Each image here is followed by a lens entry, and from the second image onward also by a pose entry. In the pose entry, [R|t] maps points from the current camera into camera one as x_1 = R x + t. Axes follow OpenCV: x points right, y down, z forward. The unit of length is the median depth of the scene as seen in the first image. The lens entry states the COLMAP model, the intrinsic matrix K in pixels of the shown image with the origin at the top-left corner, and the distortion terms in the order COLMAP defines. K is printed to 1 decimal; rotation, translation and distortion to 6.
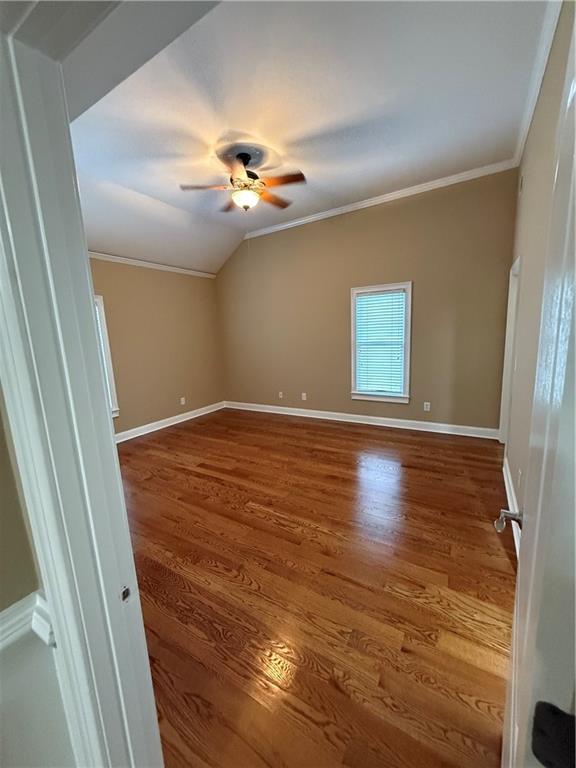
lens RADIAL K [[307.3, 0, 288.4], [0, 307.3, 380.8], [0, 0, 1]] dist [-0.001026, 0.000449]
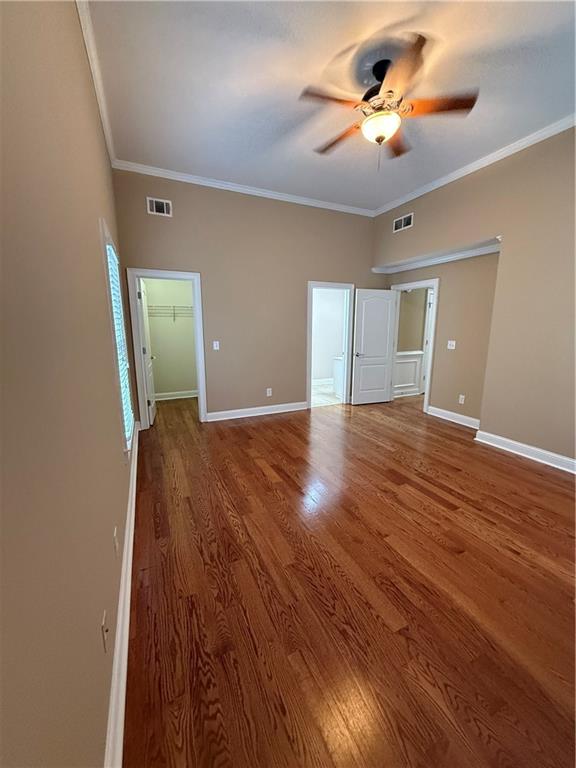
lens RADIAL K [[307.3, 0, 286.9], [0, 307.3, 385.8], [0, 0, 1]] dist [-0.001026, 0.000449]
pose [[-0.830662, -0.059158, 0.553625, -0.383336], [0.132559, 0.944734, 0.299842, -0.251797], [-0.540767, 0.322455, -0.776913, 1.831898]]
